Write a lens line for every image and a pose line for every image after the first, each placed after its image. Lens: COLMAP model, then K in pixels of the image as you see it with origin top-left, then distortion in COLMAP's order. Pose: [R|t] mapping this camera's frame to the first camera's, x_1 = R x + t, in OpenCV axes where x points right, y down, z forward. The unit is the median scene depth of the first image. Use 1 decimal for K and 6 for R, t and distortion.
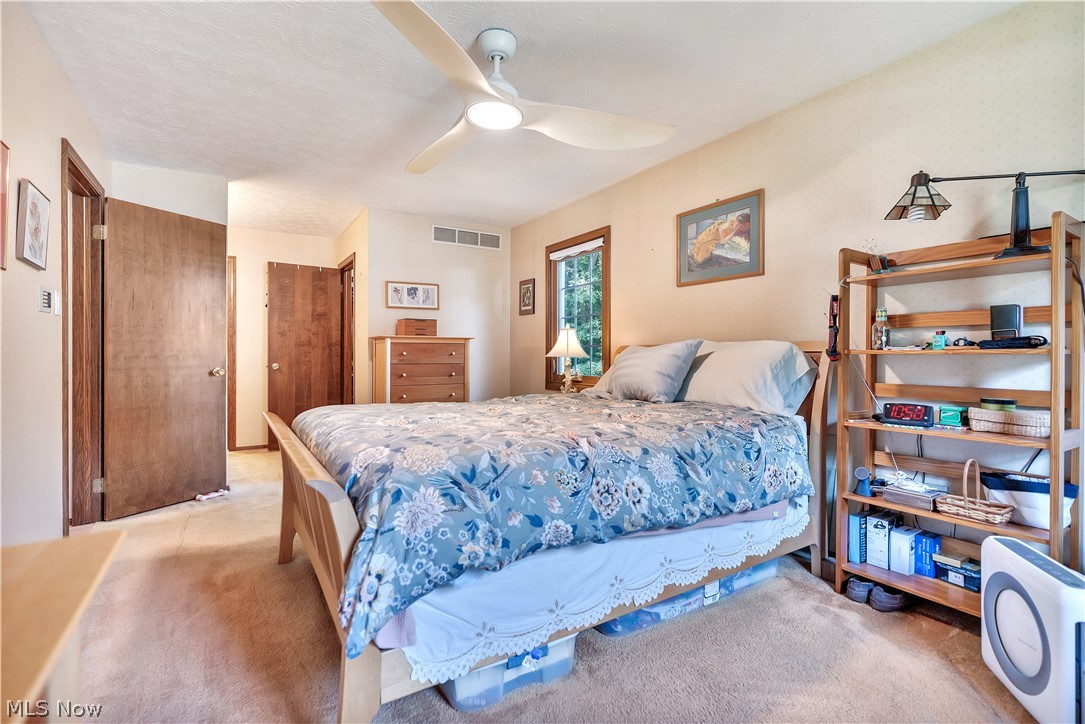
lens RADIAL K [[496.9, 0, 546.8], [0, 496.9, 357.5], [0, 0, 1]] dist [-0.001764, 0.000199]
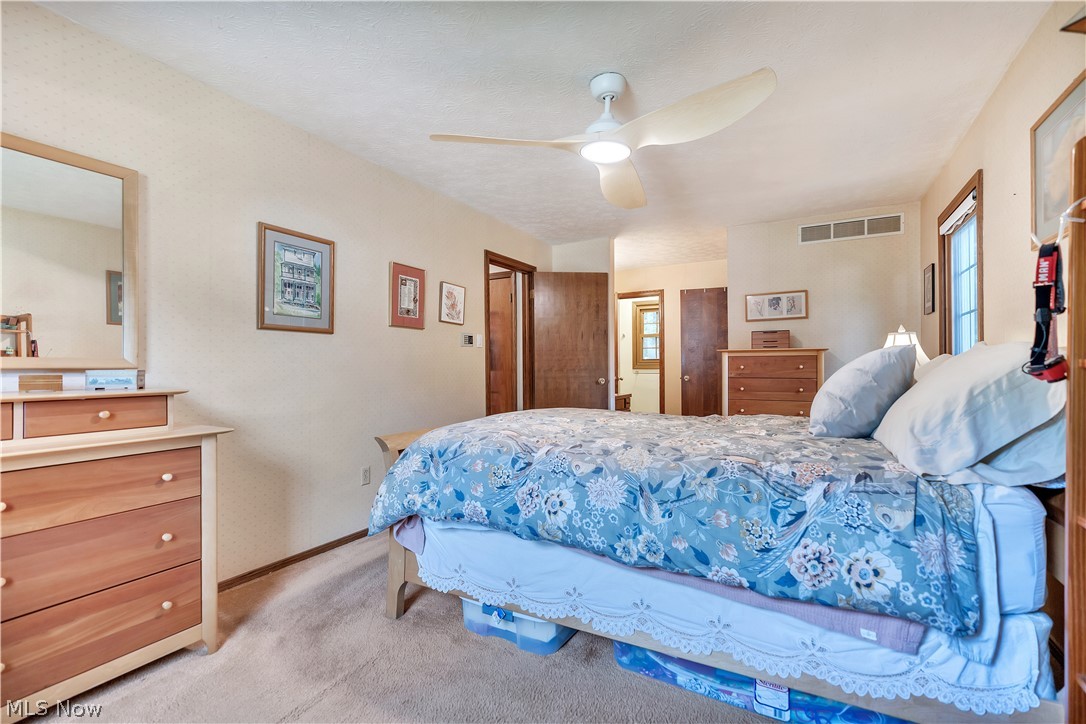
lens RADIAL K [[497.4, 0, 545.2], [0, 497.4, 363.9], [0, 0, 1]] dist [-0.001764, 0.000199]
pose [[0.475714, -0.008870, -0.879555, 0.863801], [-0.002927, 0.999928, -0.011667, -0.004728], [0.879595, 0.008125, 0.475654, 0.392477]]
